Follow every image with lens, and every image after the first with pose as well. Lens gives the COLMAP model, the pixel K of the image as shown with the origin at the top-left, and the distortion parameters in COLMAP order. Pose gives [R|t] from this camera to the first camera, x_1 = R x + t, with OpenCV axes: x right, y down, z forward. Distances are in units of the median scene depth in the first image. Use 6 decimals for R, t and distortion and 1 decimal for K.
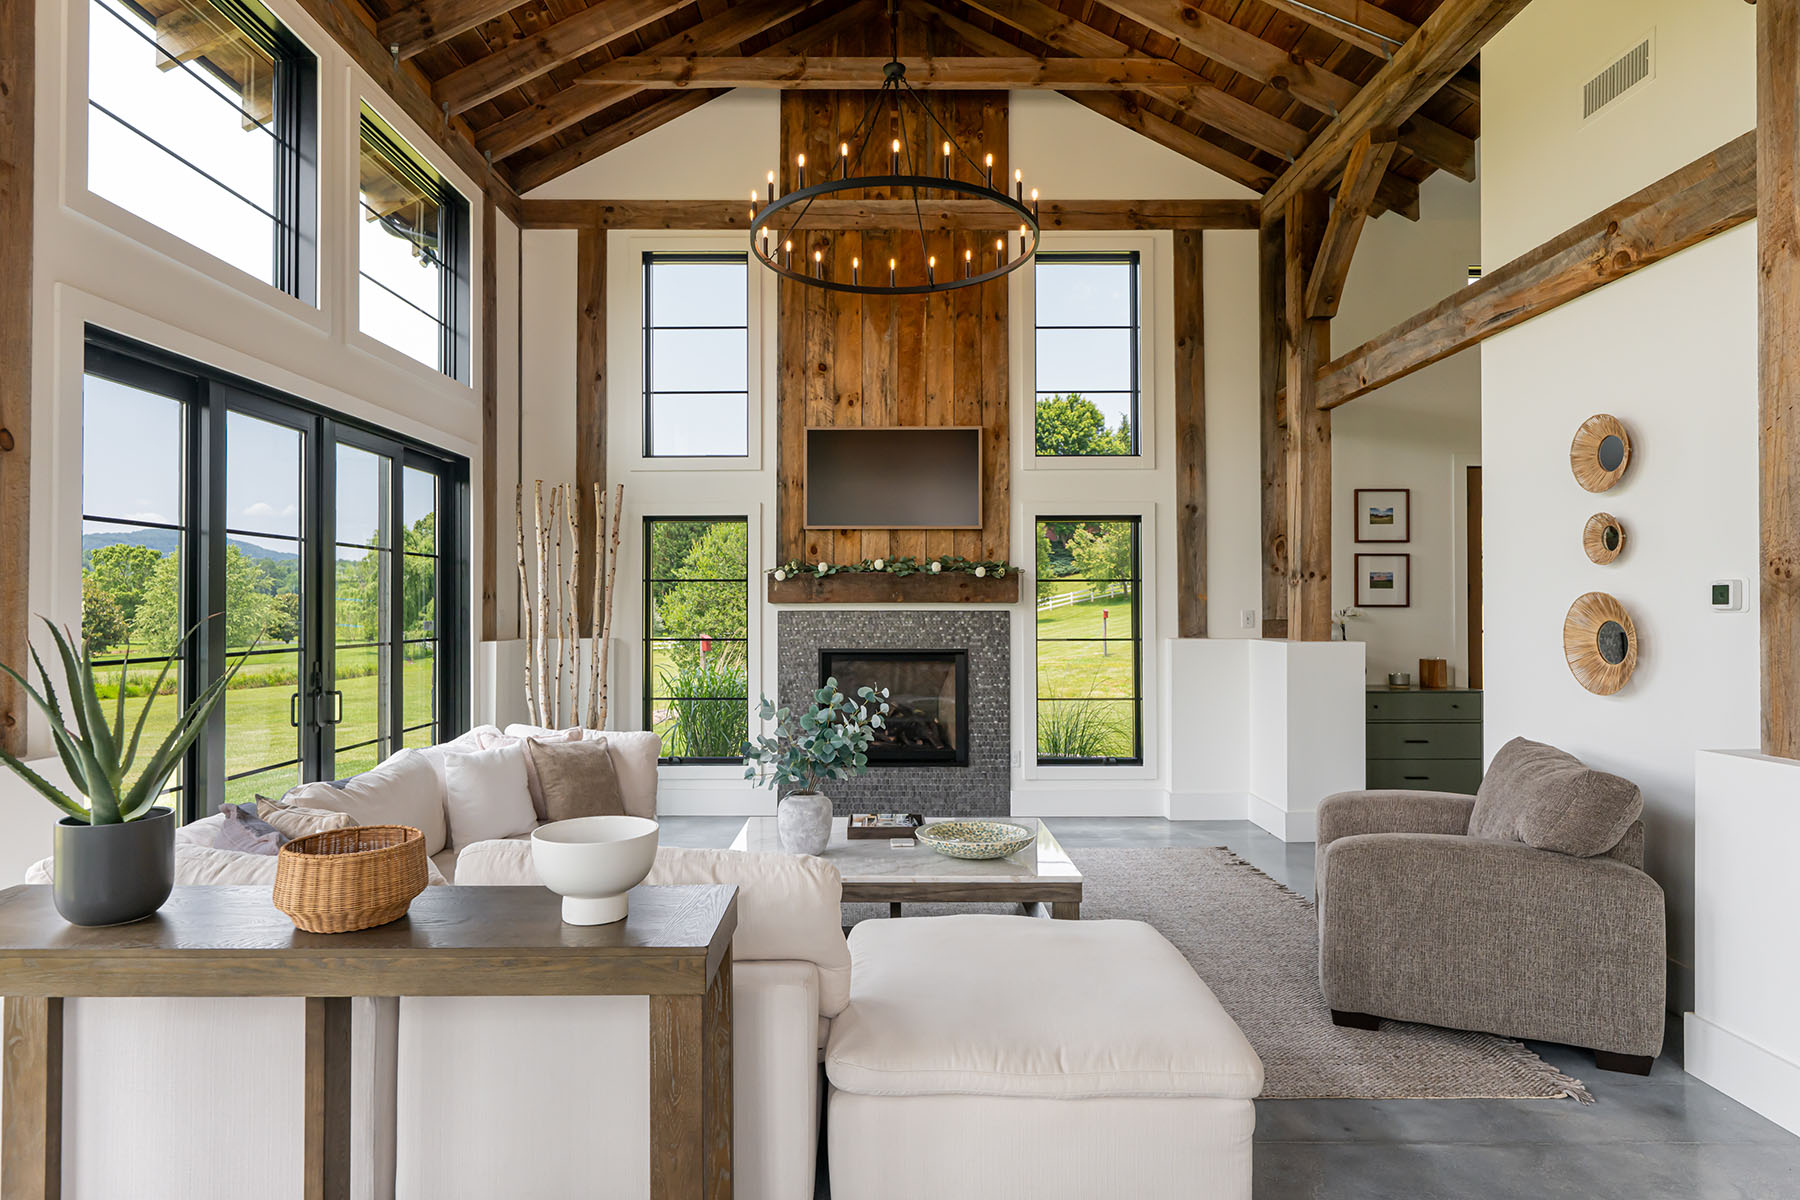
lens RADIAL K [[1031.0, 0, 905.3], [0, 1031.0, 591.5], [0, 0, 1]] dist [0.006731, 0.005606]
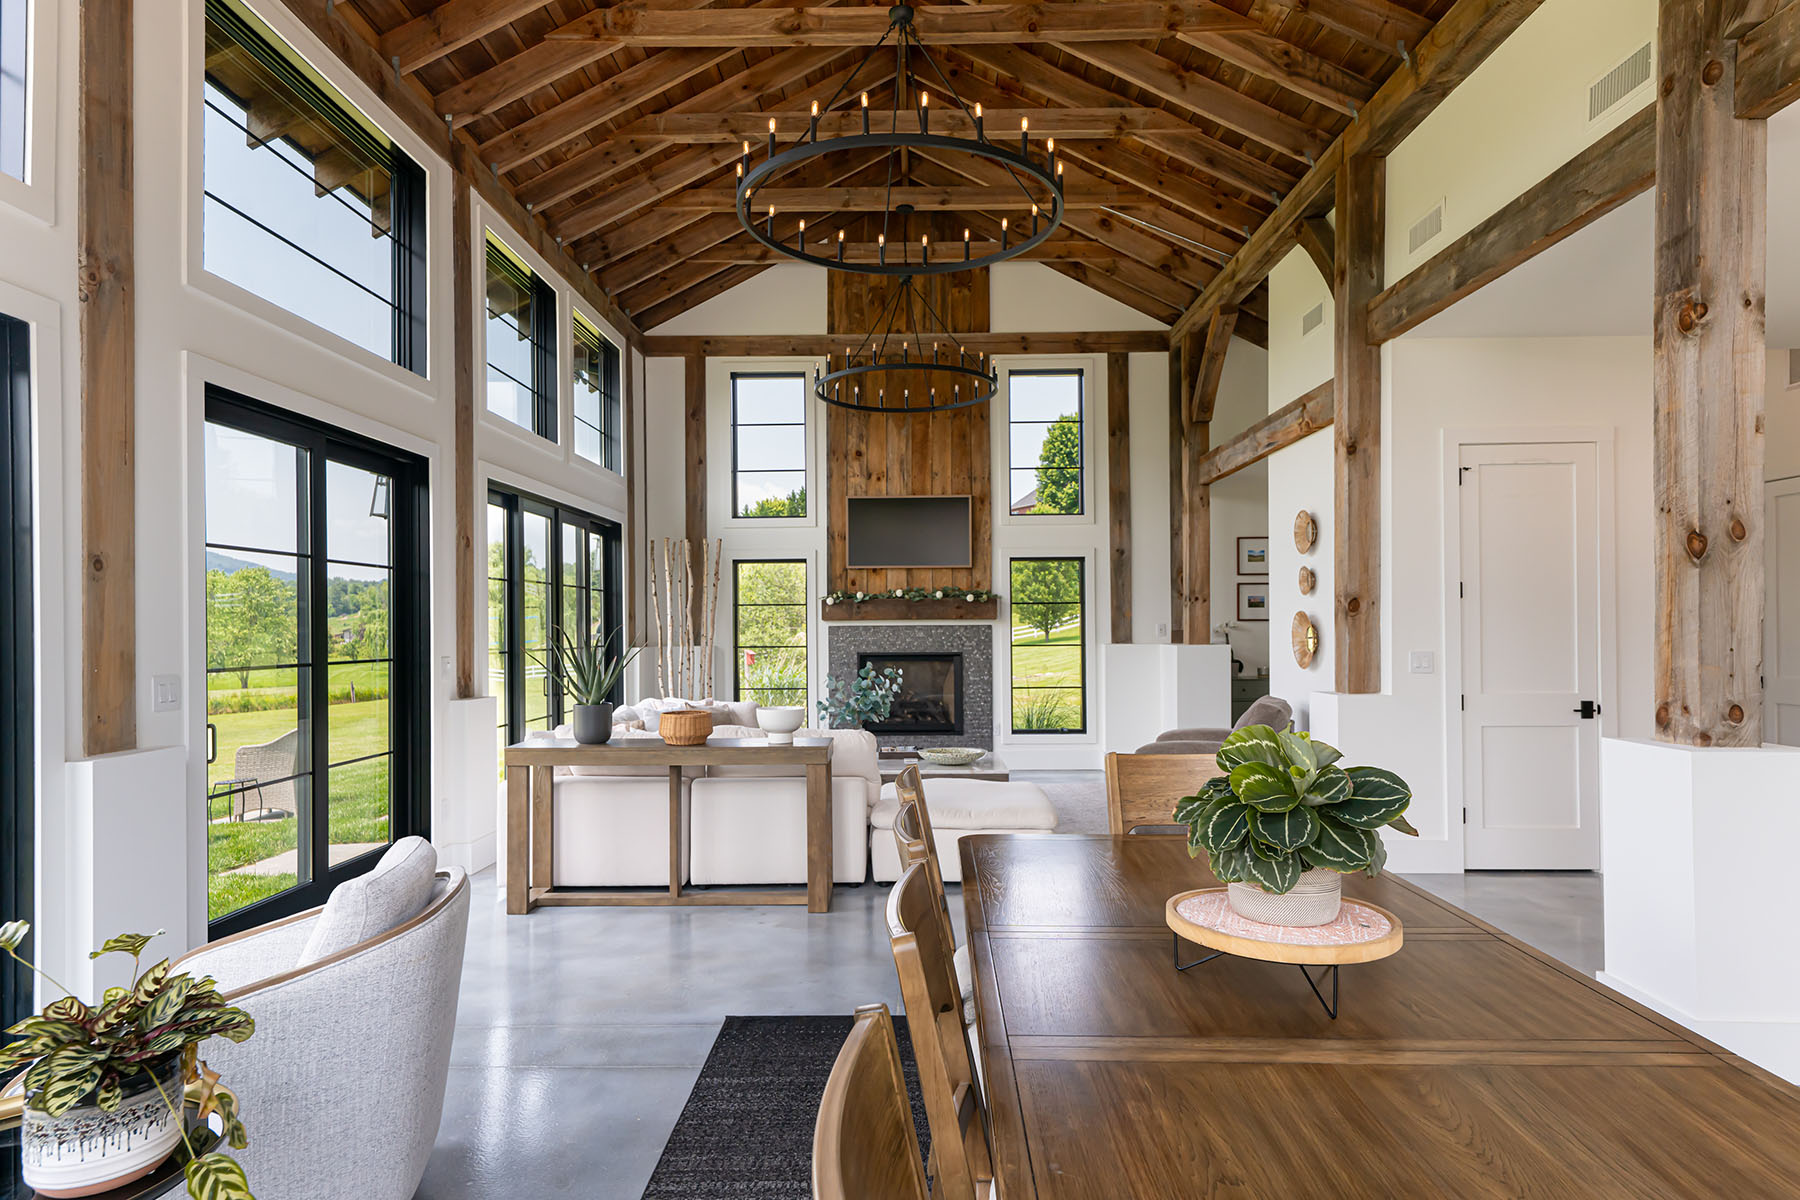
lens RADIAL K [[1031.0, 0, 894.3], [0, 1031.0, 626.6], [0, 0, 1]] dist [0.006731, 0.005606]
pose [[0.999251, -0.005728, -0.038271, 0.021877], [0.006345, 0.999851, 0.016038, -0.002767], [0.038173, -0.016269, 0.999139, -0.423310]]
